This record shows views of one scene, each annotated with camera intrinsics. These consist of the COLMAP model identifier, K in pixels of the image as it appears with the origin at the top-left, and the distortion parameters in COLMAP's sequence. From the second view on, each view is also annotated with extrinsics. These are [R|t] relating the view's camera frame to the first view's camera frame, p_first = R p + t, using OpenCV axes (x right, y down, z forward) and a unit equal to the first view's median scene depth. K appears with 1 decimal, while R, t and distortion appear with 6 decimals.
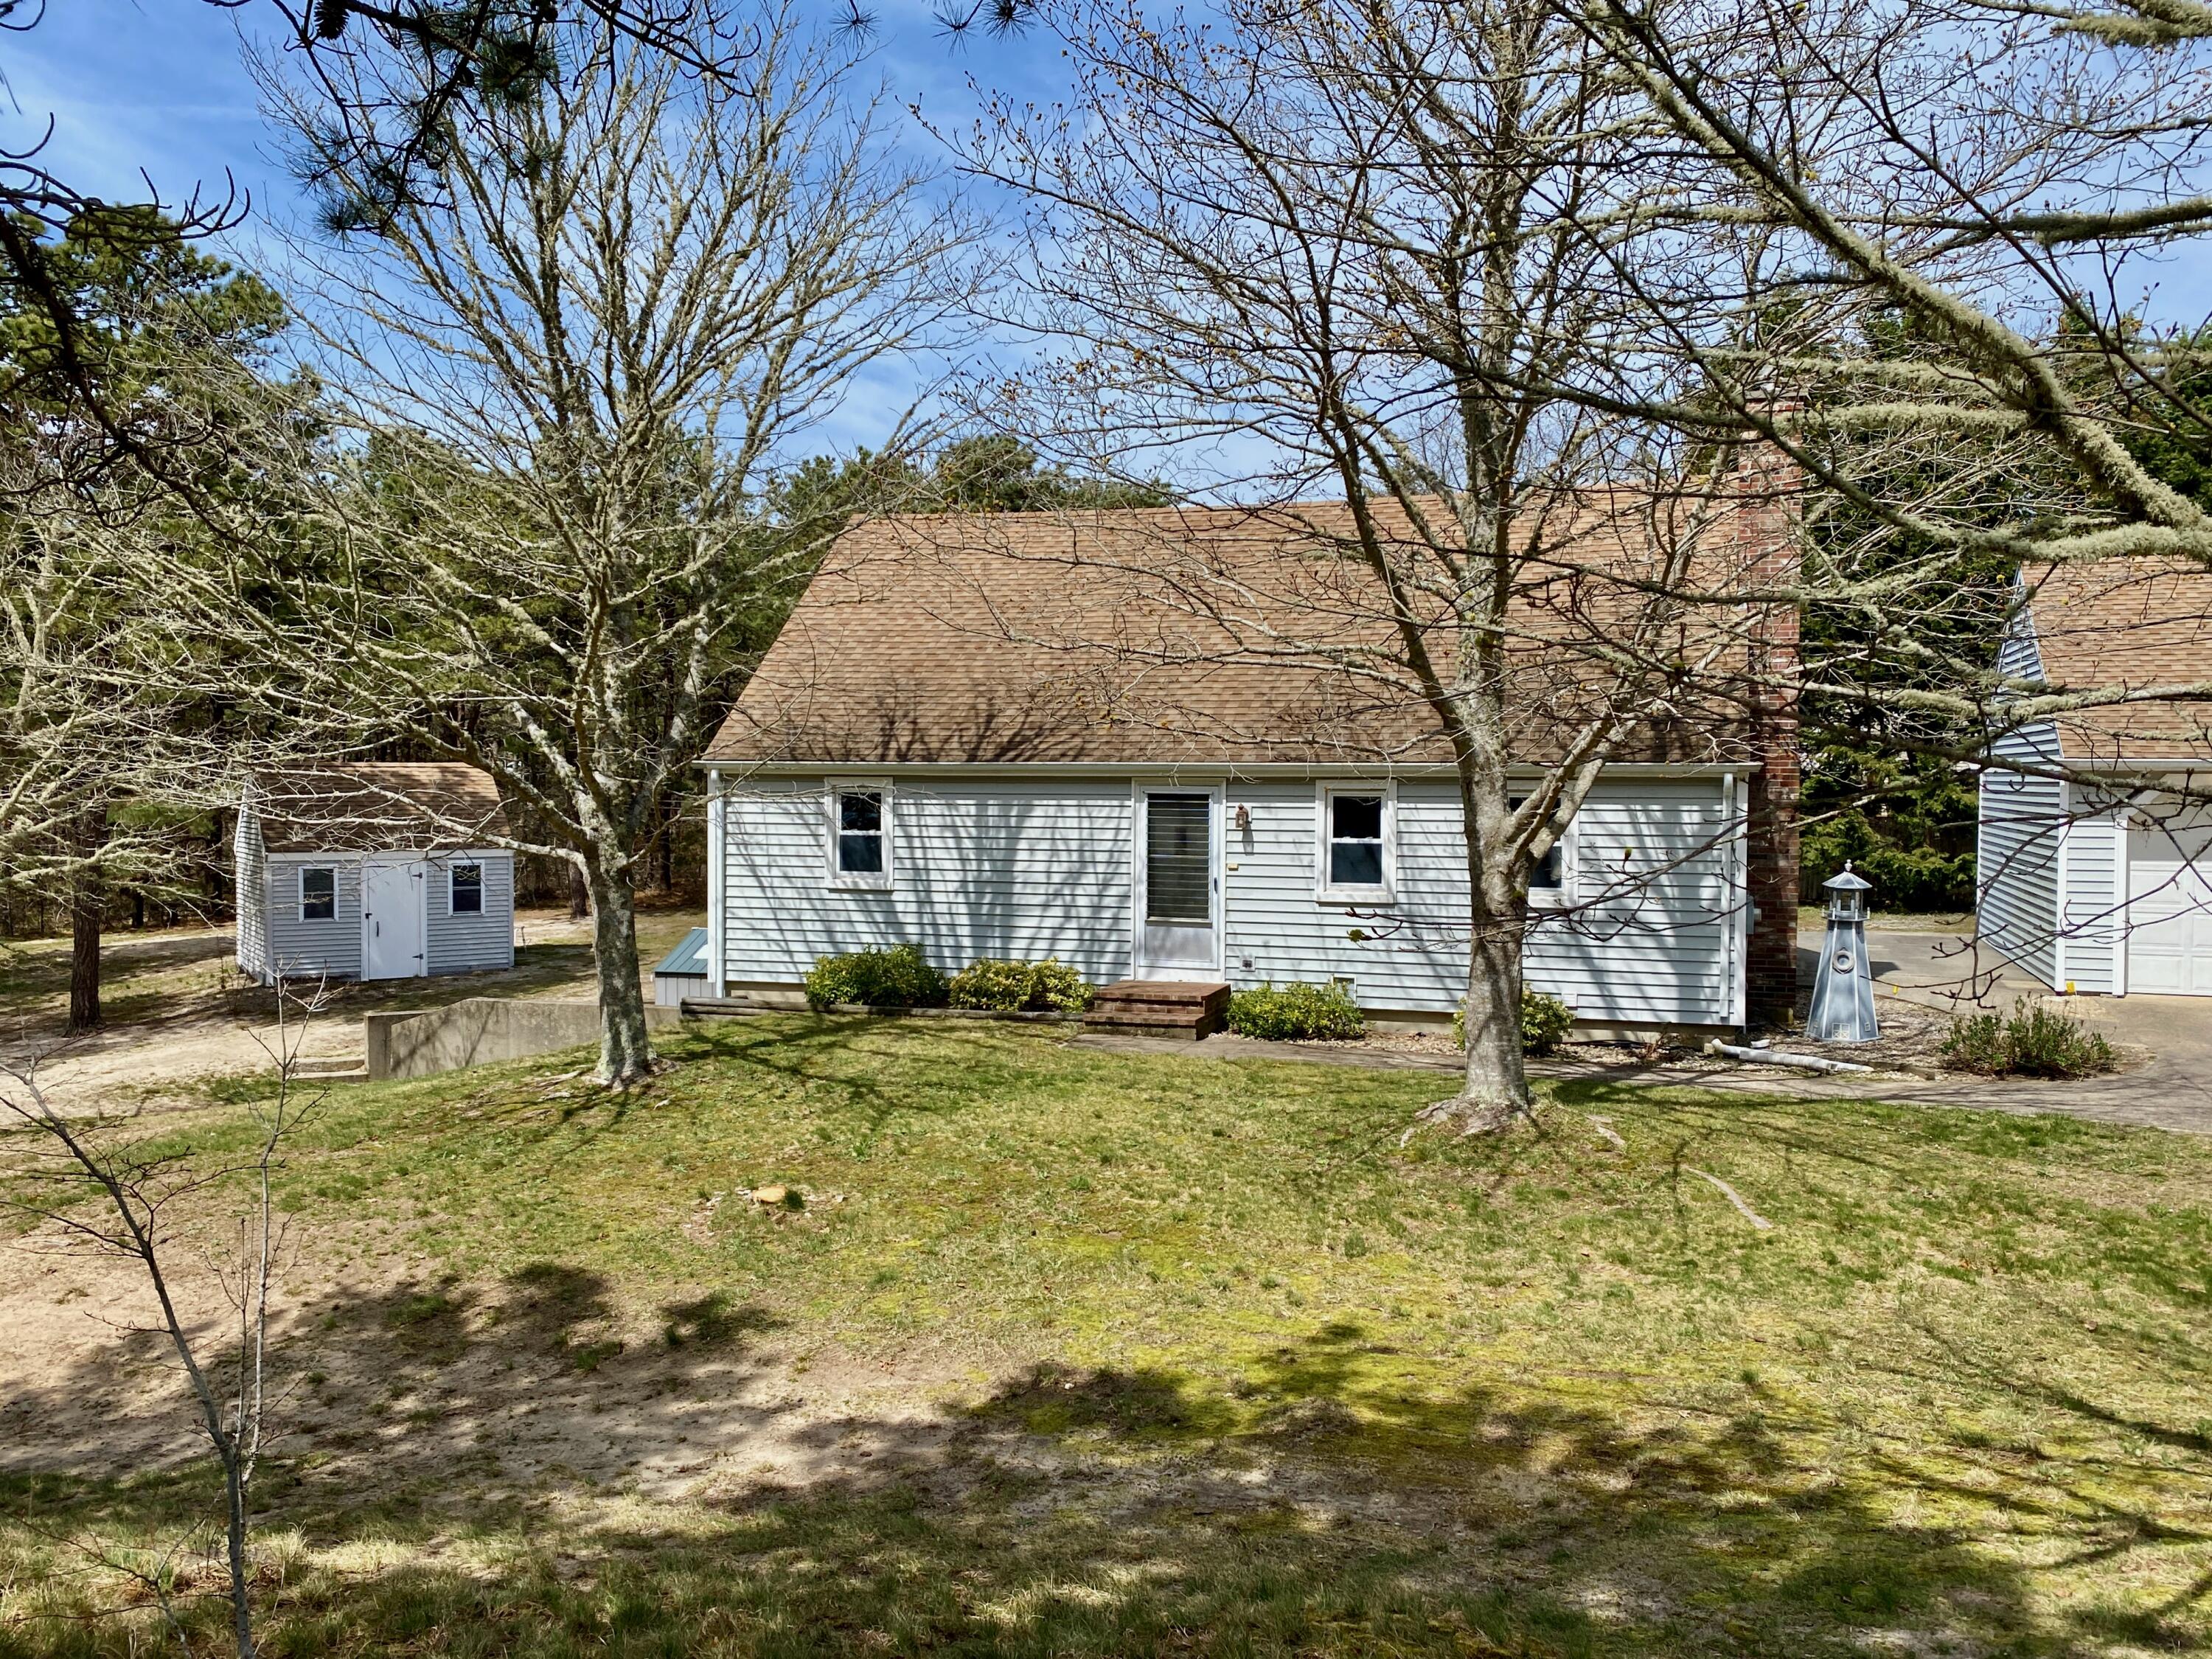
lens RADIAL K [[1825.4, 0, 1106.0], [0, 1825.4, 829.5], [0, 0, 1]] dist [0.215133, -0.550574]
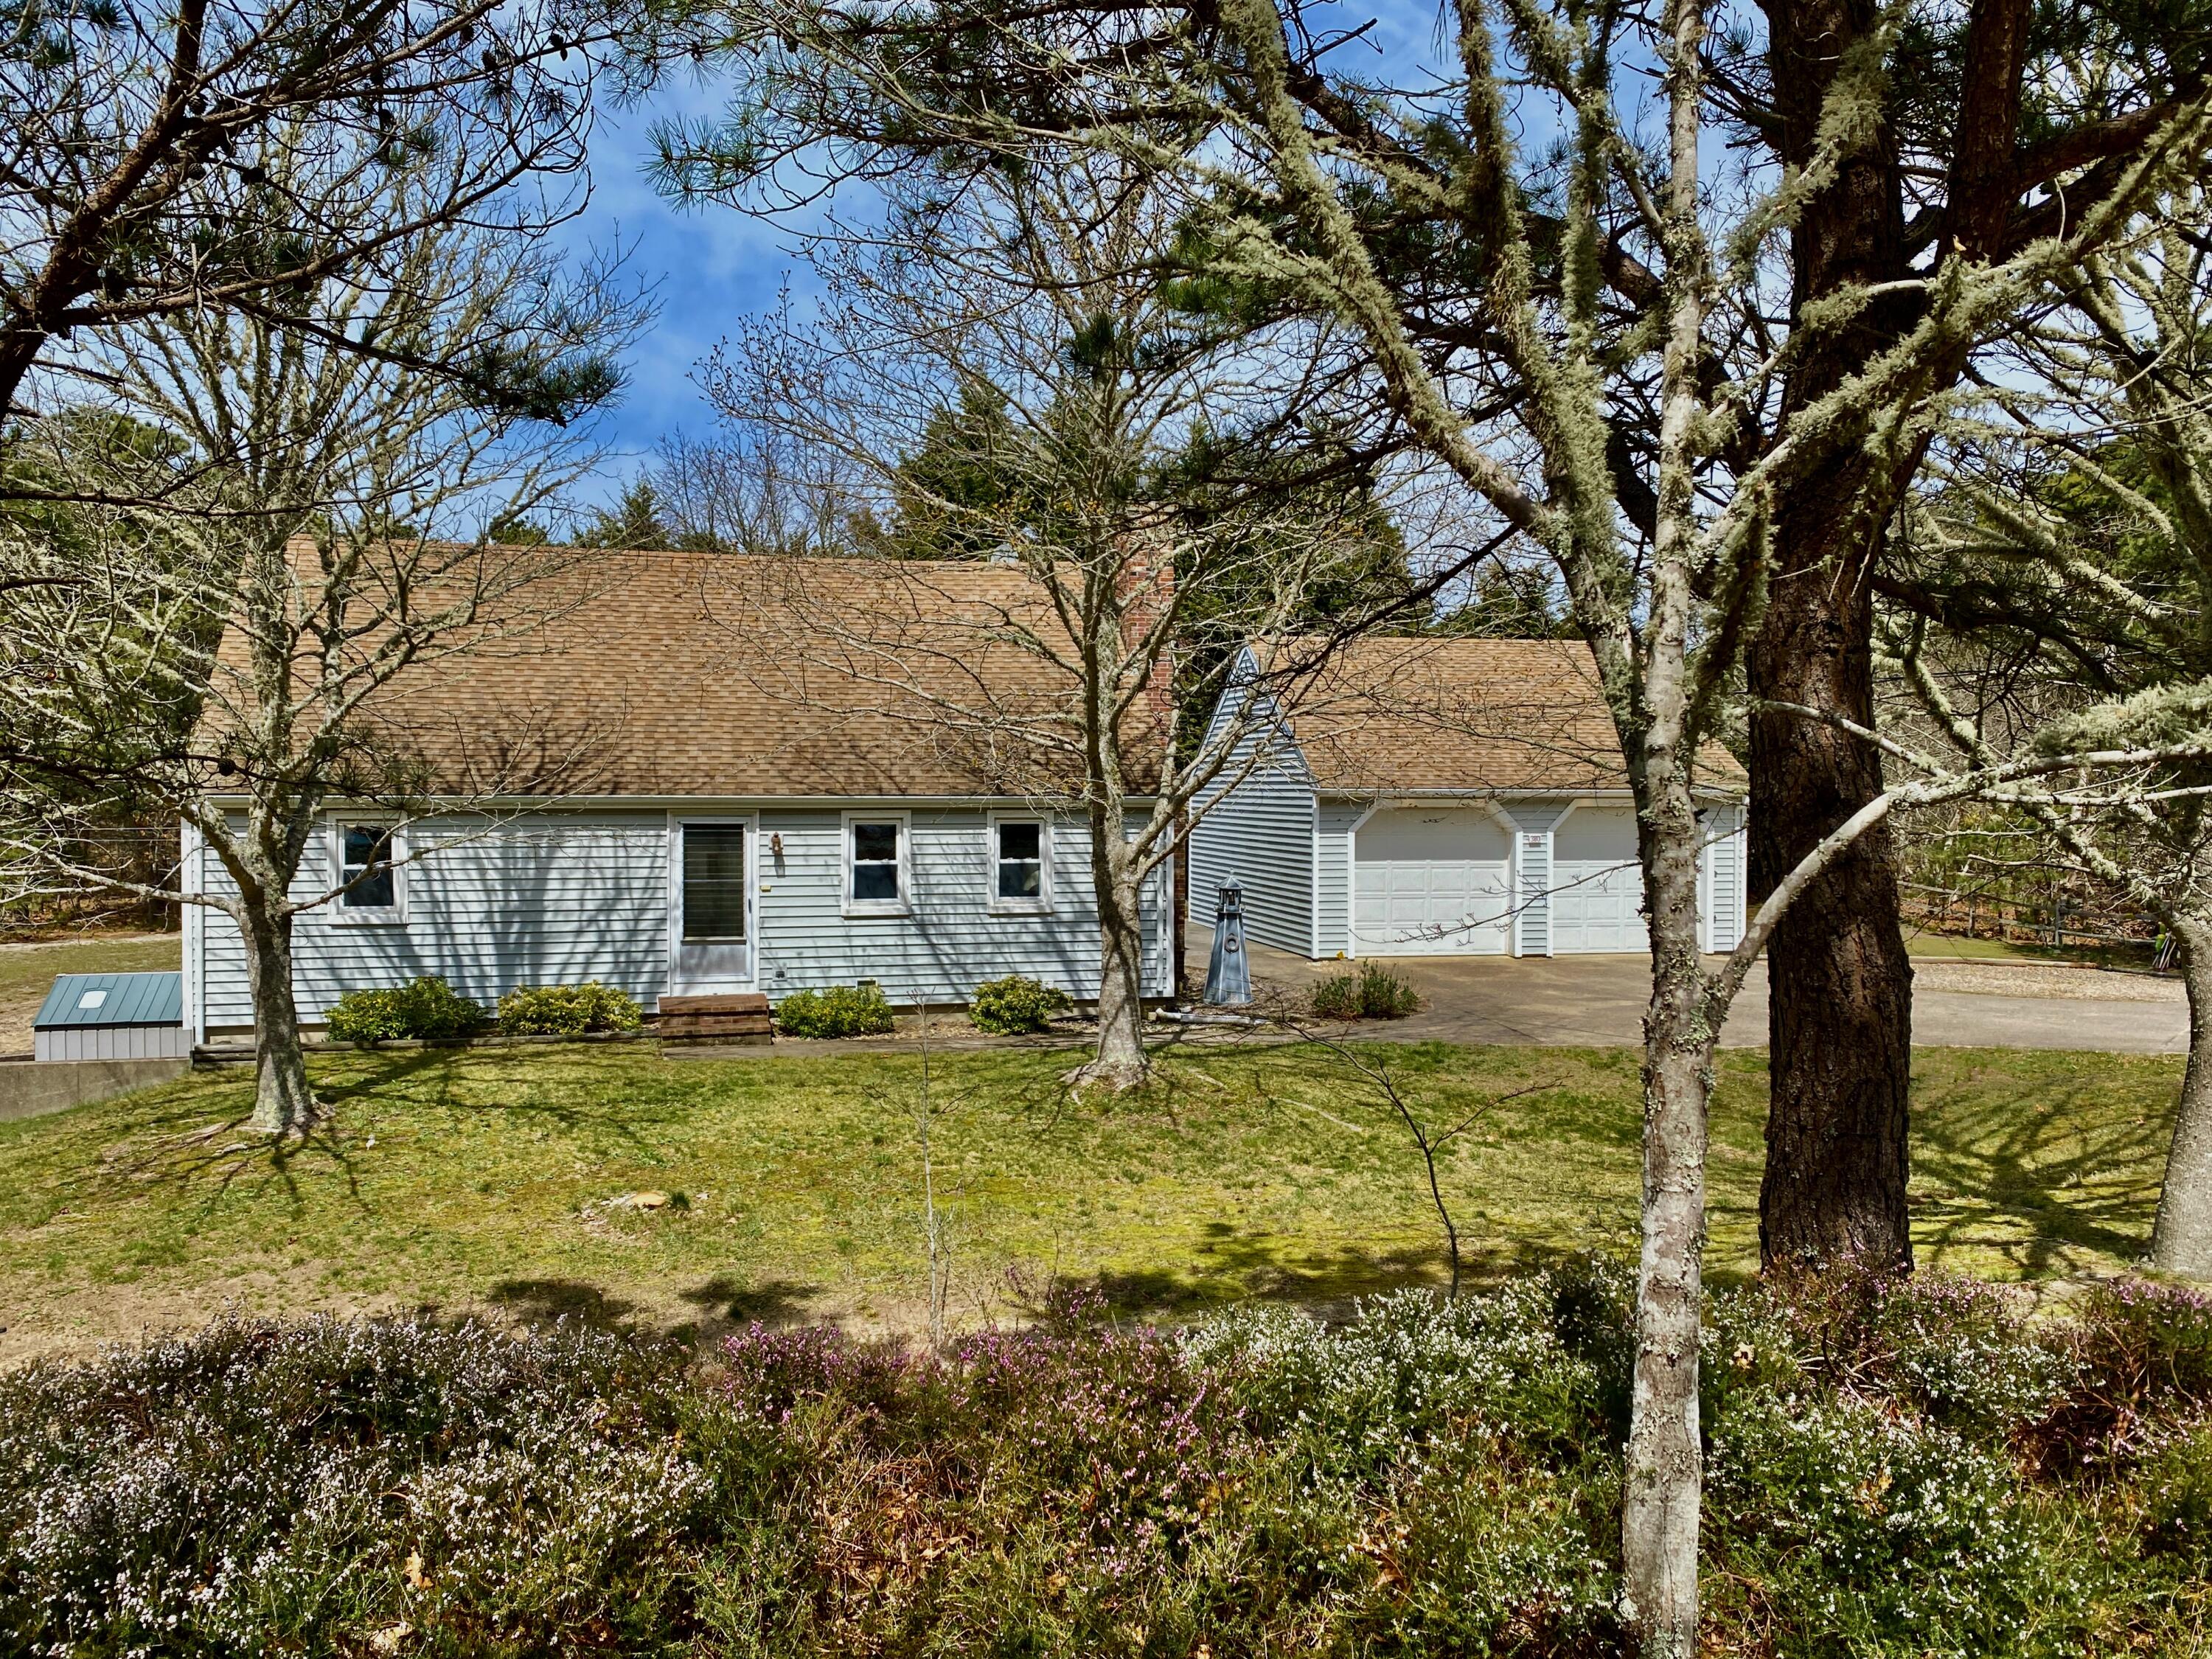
lens RADIAL K [[1825.4, 0, 1106.0], [0, 1825.4, 829.5], [0, 0, 1]] dist [0.215133, -0.550574]
pose [[0.849283, -0.016646, 0.527675, -0.338618], [0.016673, 0.999850, 0.004706, -0.017136], [-0.527674, 0.004801, 0.849433, -0.062956]]
